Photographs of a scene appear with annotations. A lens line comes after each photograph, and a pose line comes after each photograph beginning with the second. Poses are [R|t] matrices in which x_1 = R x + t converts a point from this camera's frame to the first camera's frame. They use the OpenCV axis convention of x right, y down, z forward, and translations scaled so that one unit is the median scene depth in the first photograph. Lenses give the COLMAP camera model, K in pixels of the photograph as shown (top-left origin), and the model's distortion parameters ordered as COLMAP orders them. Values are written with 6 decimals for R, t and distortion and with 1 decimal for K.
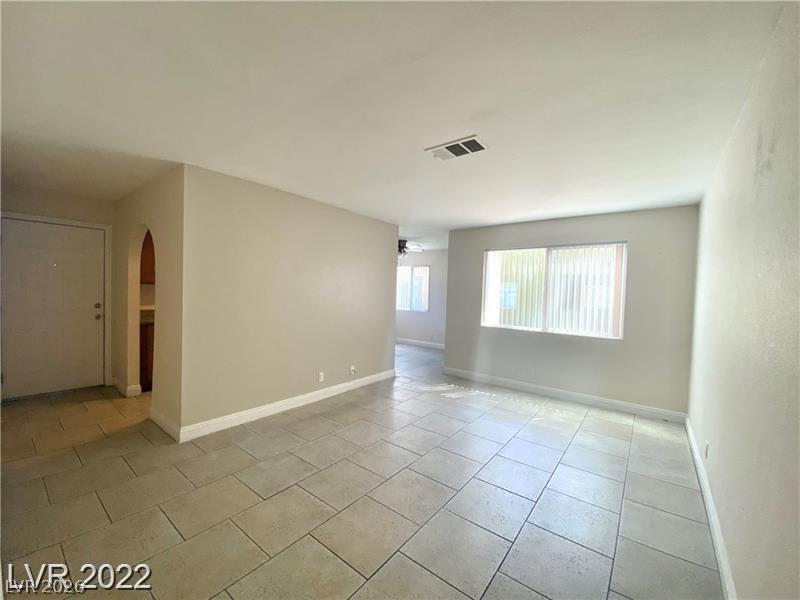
lens RADIAL K [[326.0, 0, 400.0], [0, 326.0, 300.0], [0, 0, 1]] dist [0.000705, -0.014501]
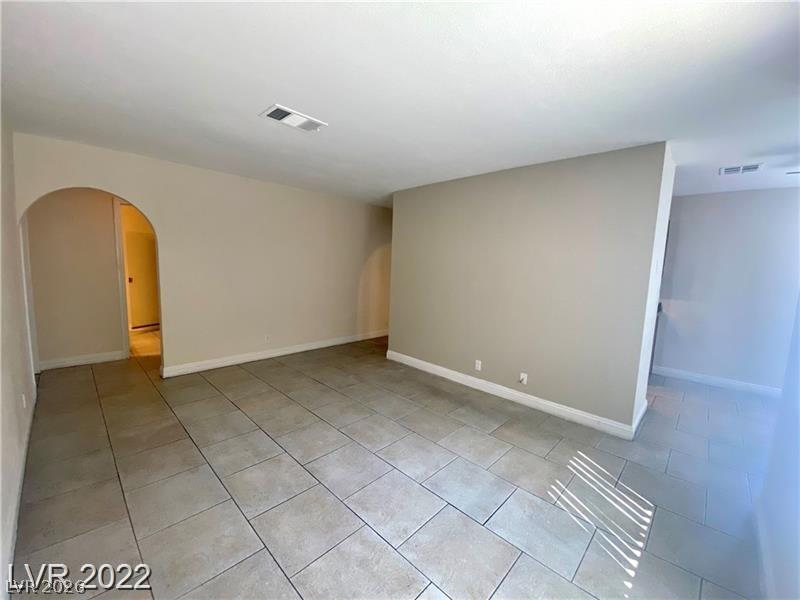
lens RADIAL K [[326.0, 0, 400.0], [0, 326.0, 300.0], [0, 0, 1]] dist [0.000705, -0.014501]
pose [[-0.092862, 0.090761, -0.991534, 0.806213], [-0.087864, 0.991205, 0.098960, -0.023067], [0.991795, 0.096310, -0.084071, 0.994185]]
